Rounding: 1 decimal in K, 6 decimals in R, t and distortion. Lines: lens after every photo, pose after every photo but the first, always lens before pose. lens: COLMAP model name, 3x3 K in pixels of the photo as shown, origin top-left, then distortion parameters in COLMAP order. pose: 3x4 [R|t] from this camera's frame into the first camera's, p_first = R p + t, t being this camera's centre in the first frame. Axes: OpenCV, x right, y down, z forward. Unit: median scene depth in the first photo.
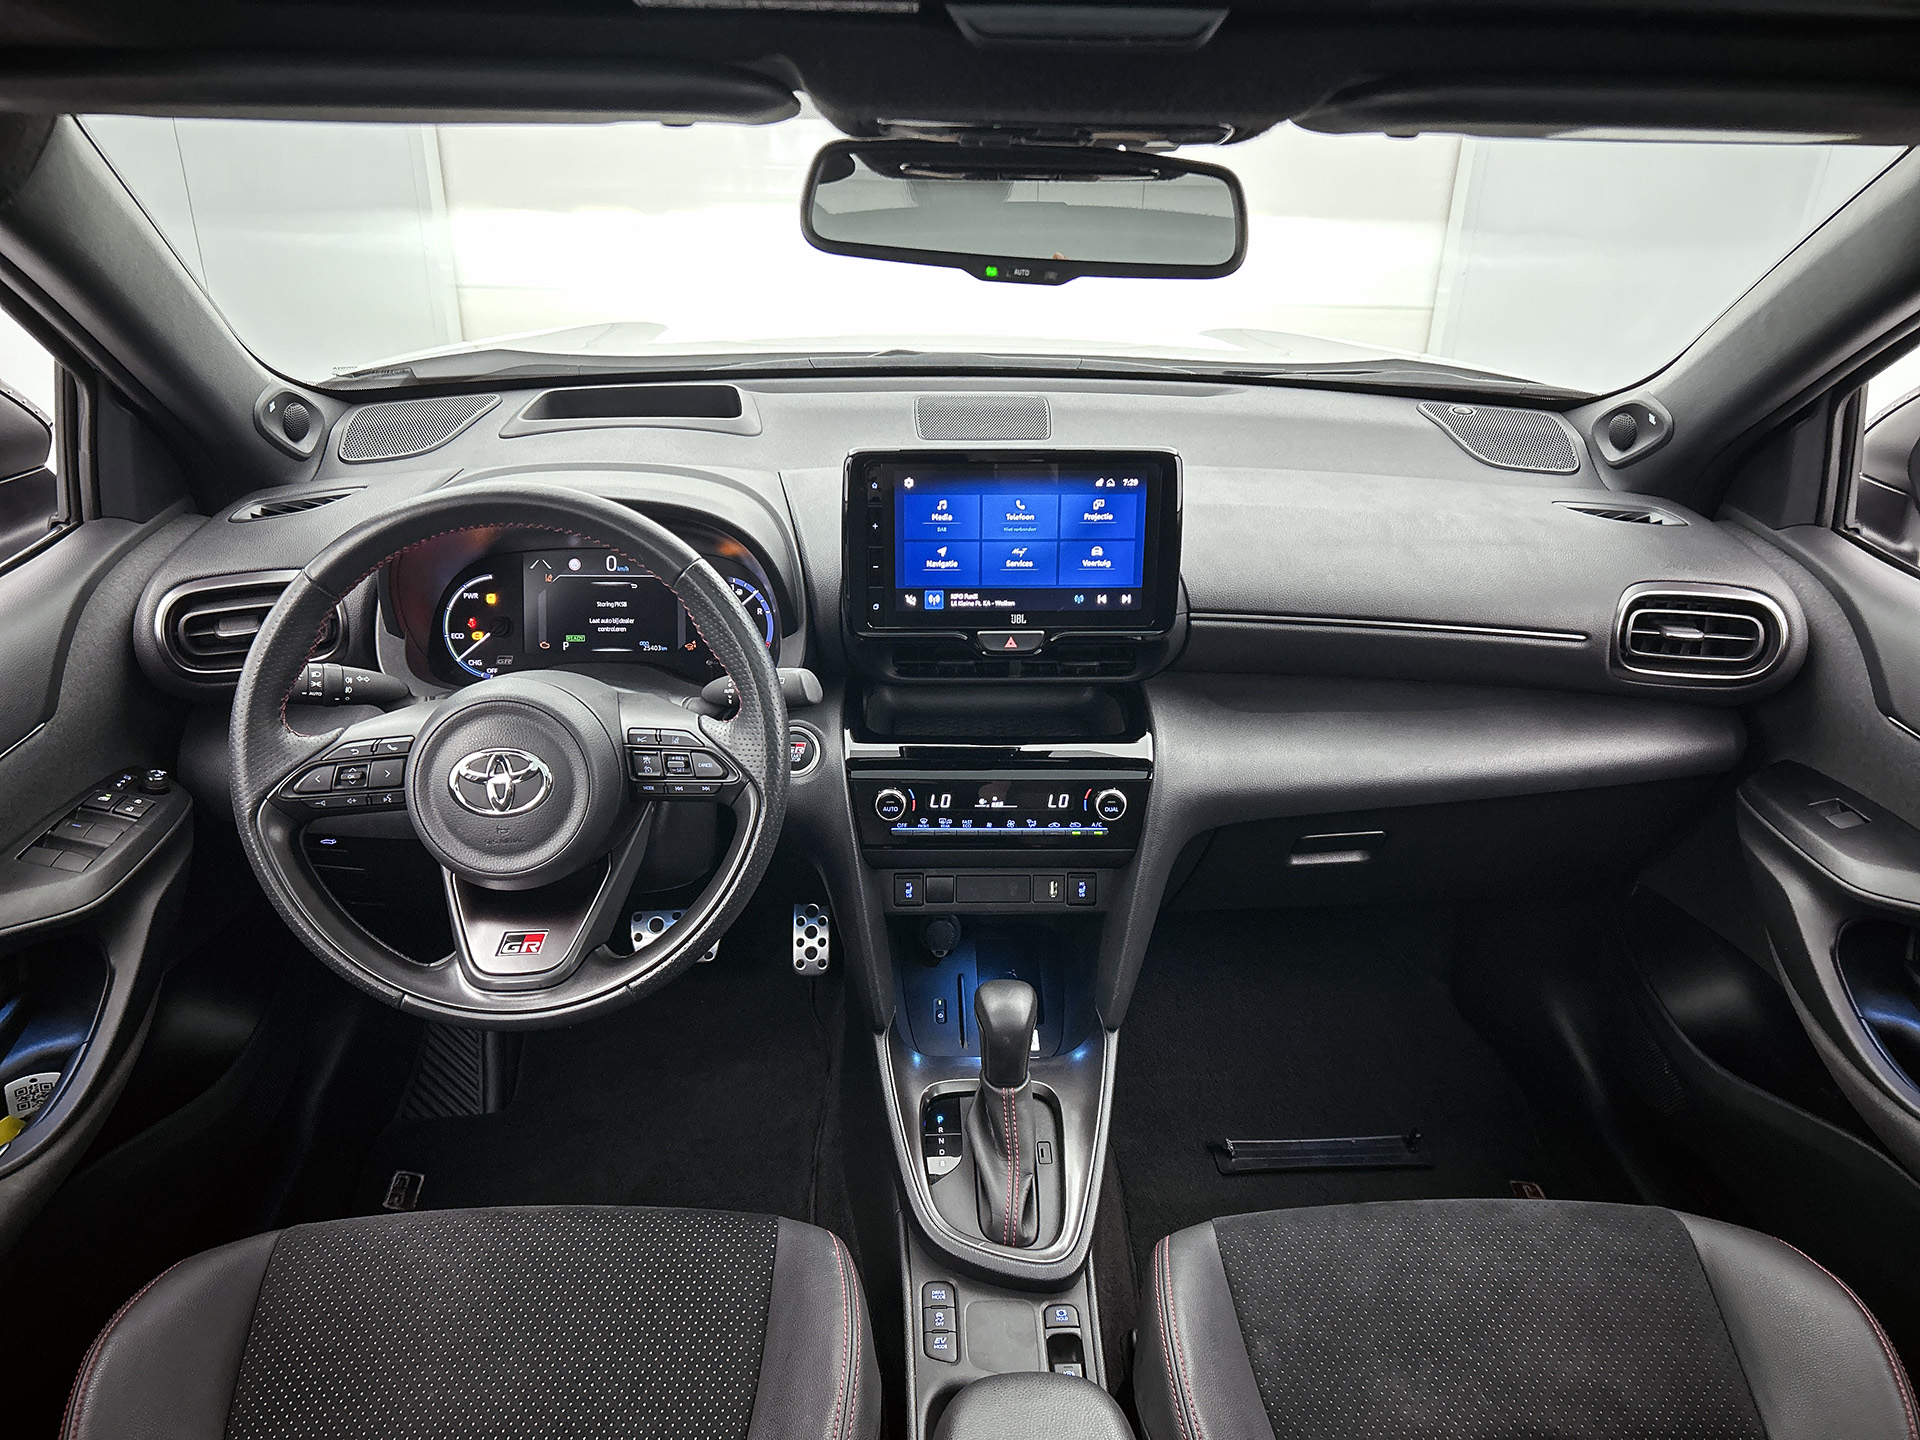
lens RADIAL K [[1506.0, 0, 1046.0], [0, 1506.0, 683.2], [0, 0, 1]] dist [0.004206, -0.056739]
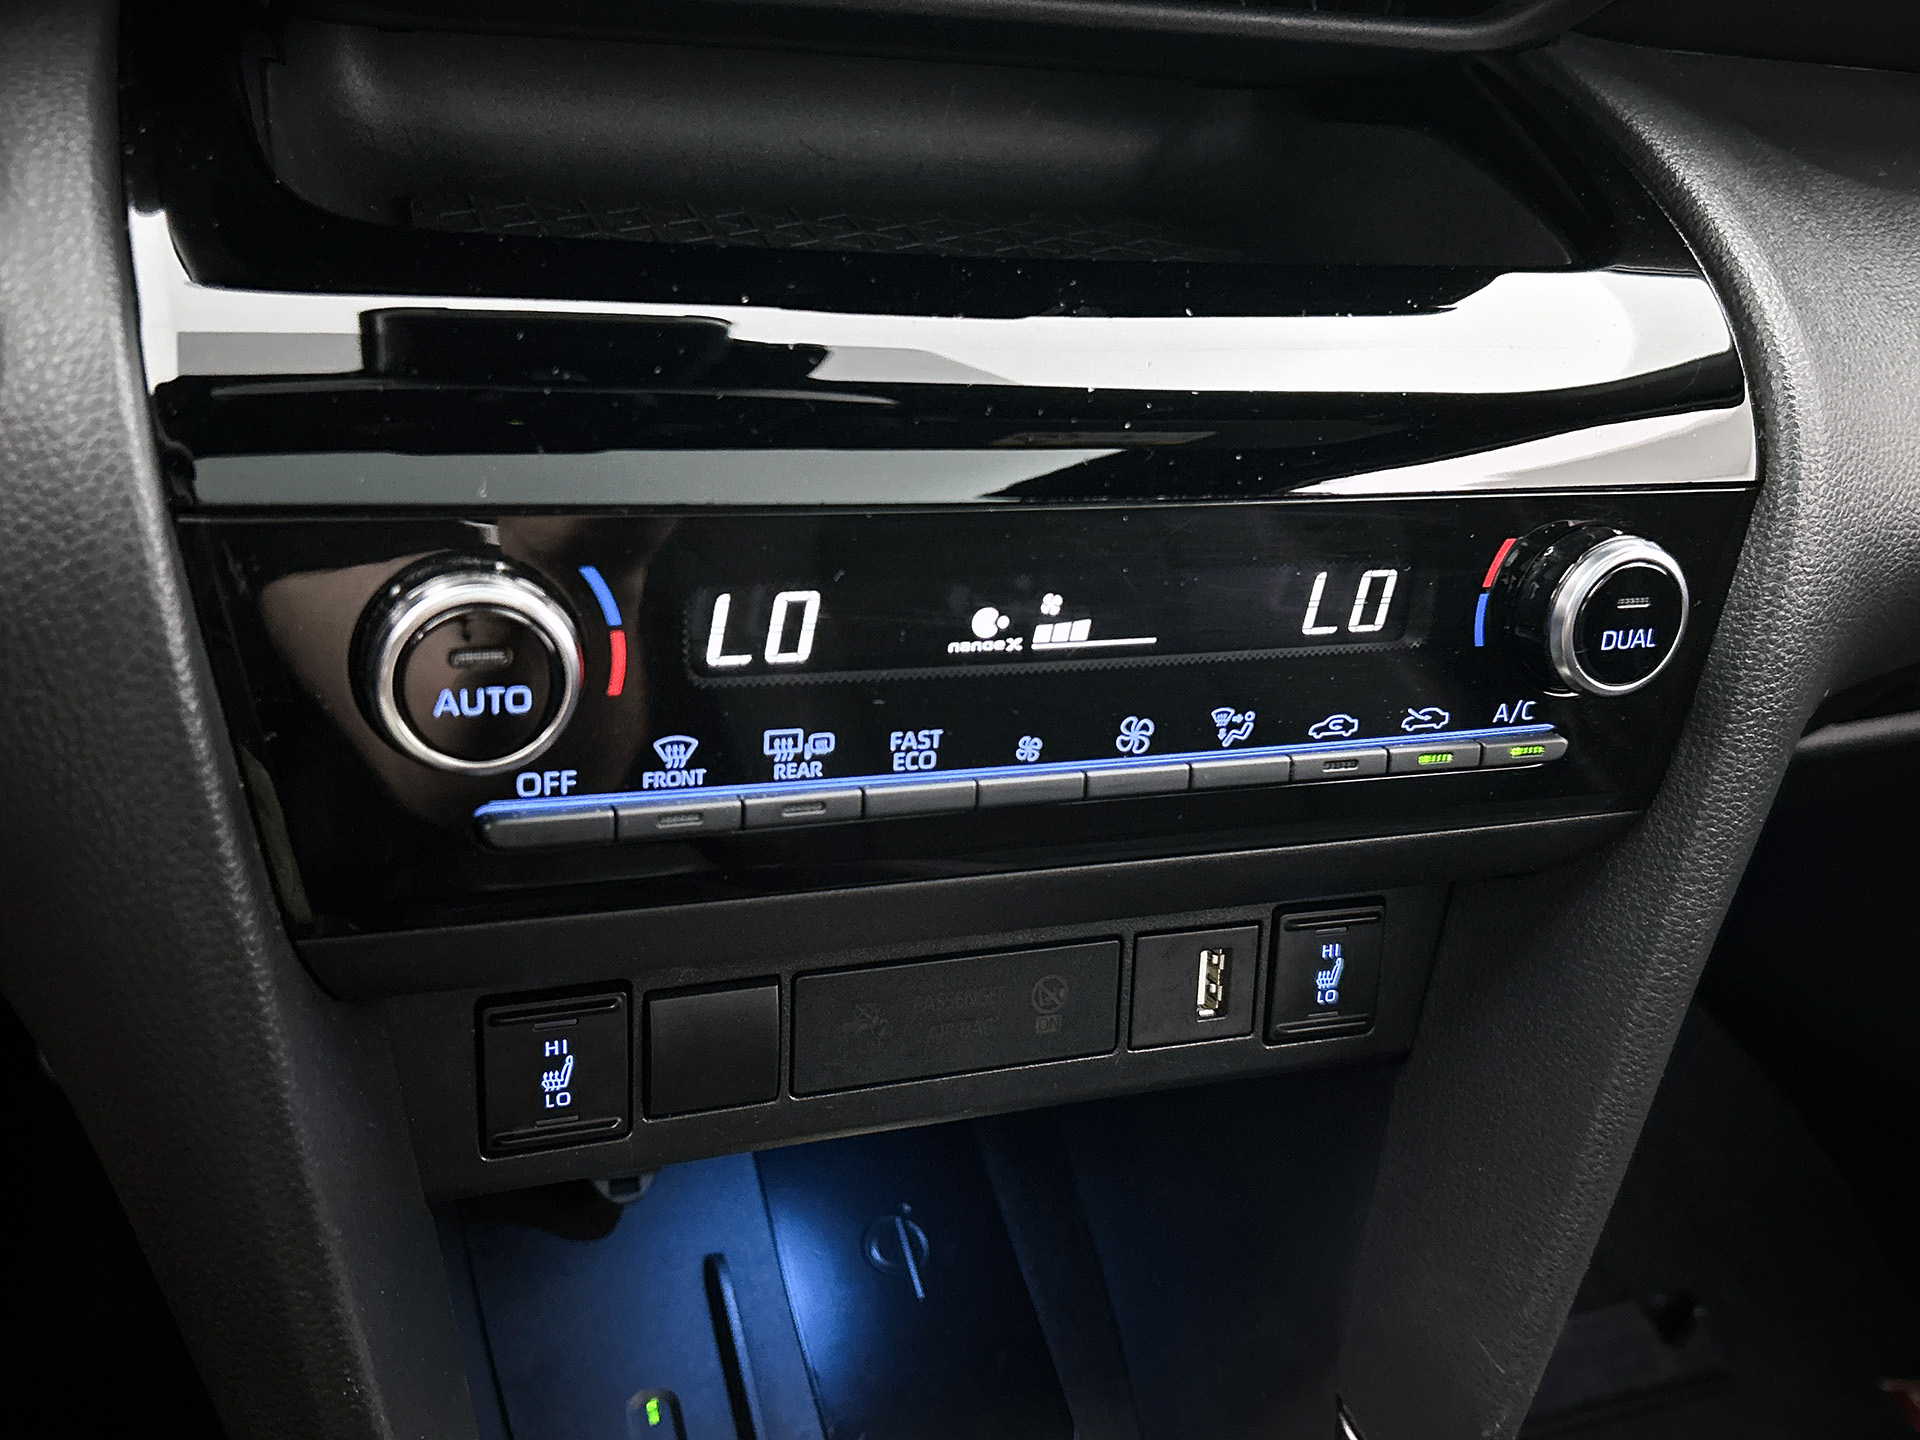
lens RADIAL K [[1808.3, 0, 951.2], [0, 1808.3, 685.2], [0, 0, 1]] dist [0.029817, 0.000000]
pose [[0.965413, -0.042897, 0.257172, -0.104285], [-0.005121, 0.983062, 0.183203, 0.046934], [-0.260675, -0.178184, 0.948841, 0.805763]]
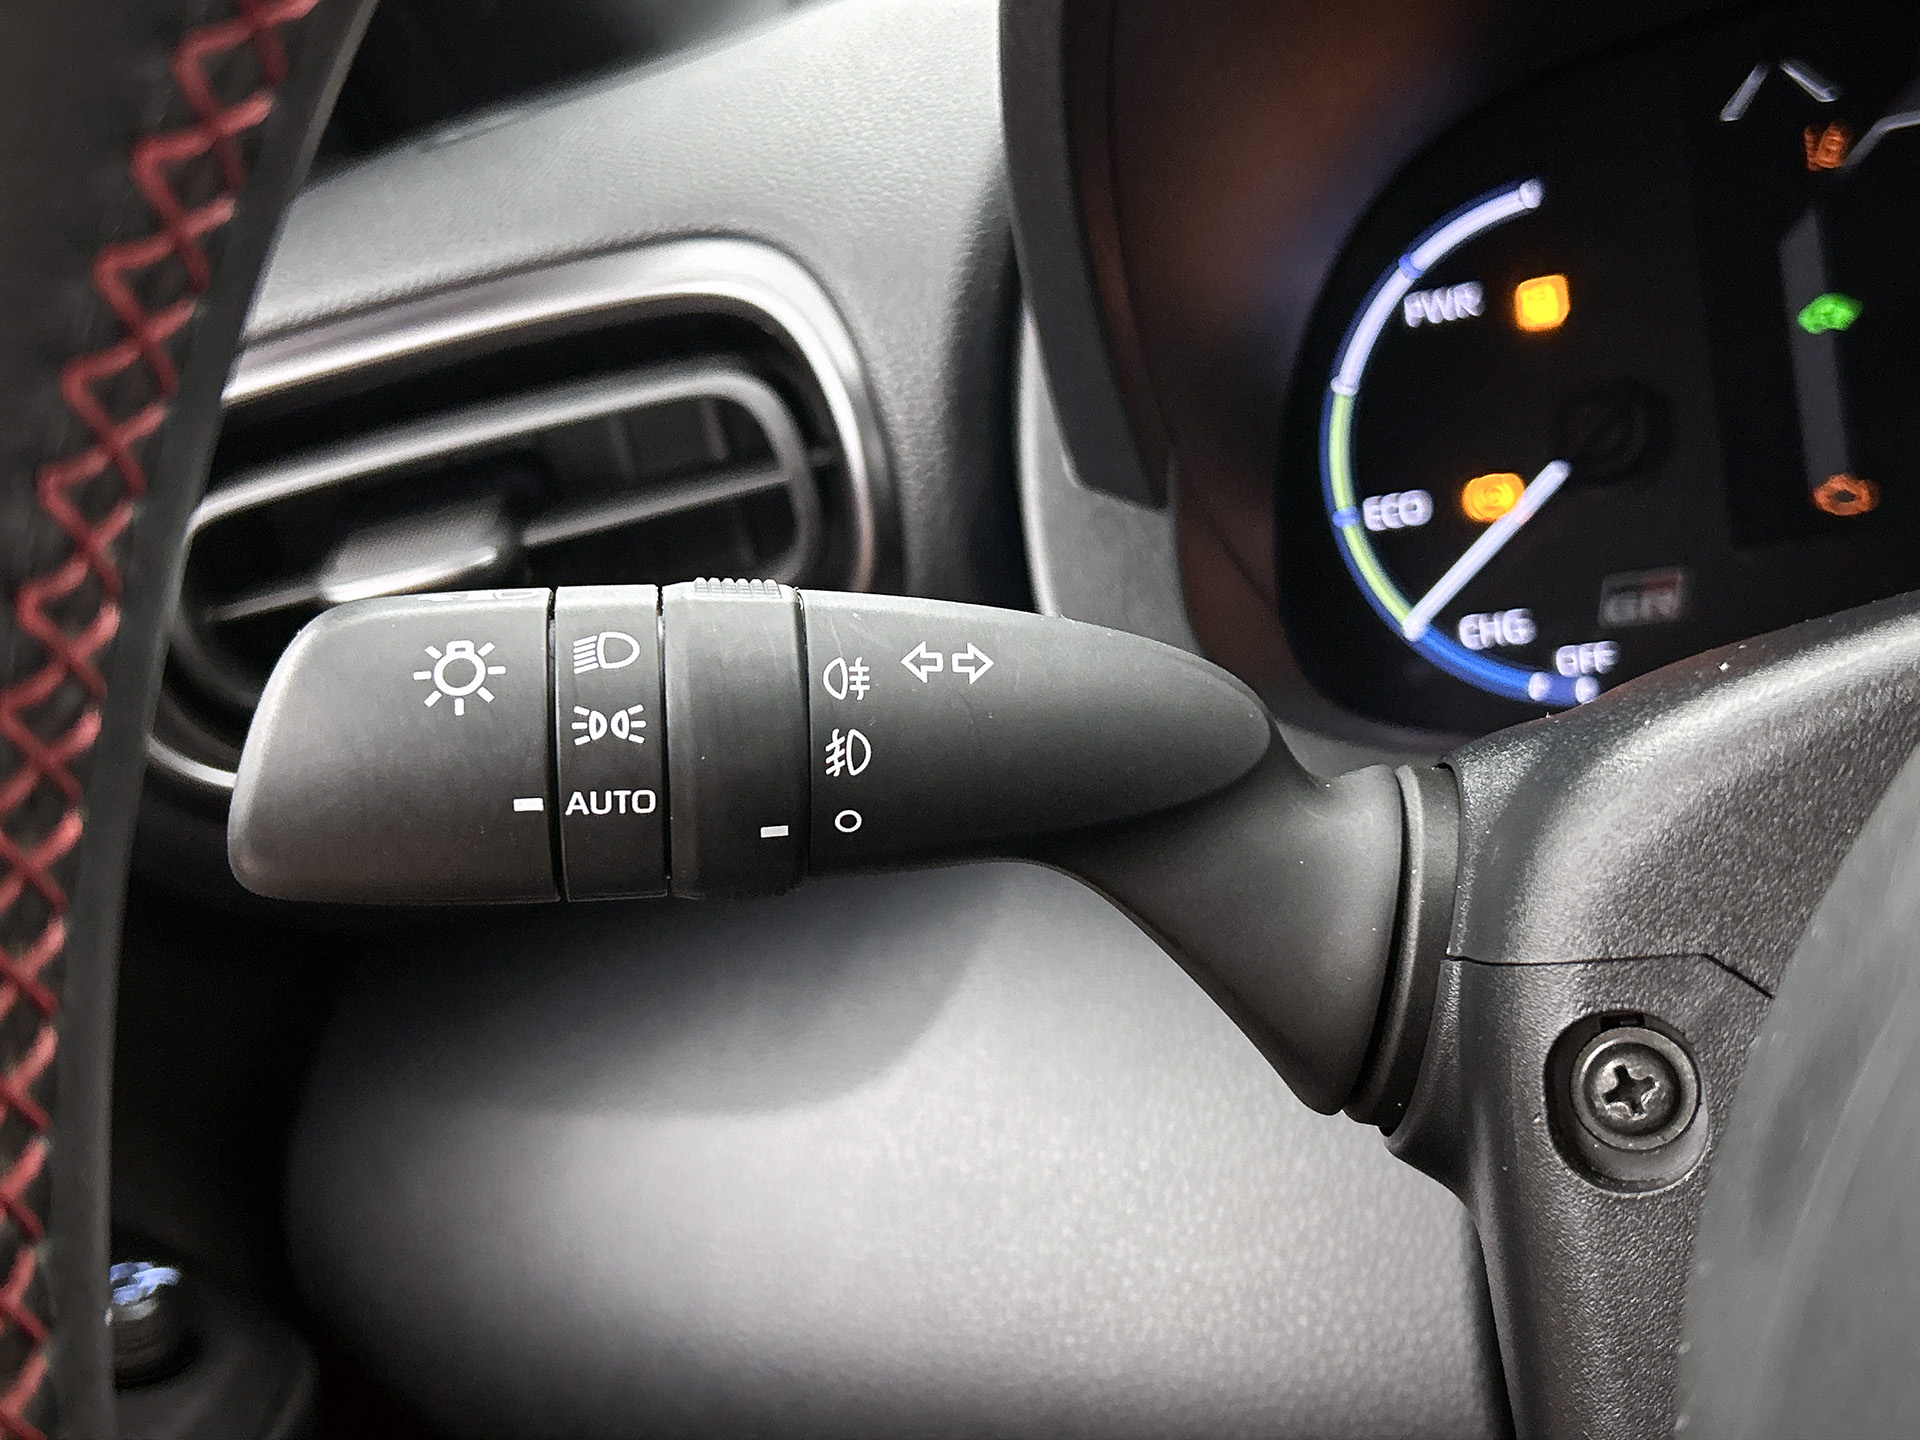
lens RADIAL K [[2201.0, 0, 963.7], [0, 2201.0, 734.0], [0, 0, 1]] dist [0.019048, 0.000000]
pose [[0.889258, -0.111219, -0.443678, -0.331600], [0.090201, 0.993580, -0.068277, 0.014639], [0.448424, 0.020696, 0.893581, 0.746657]]
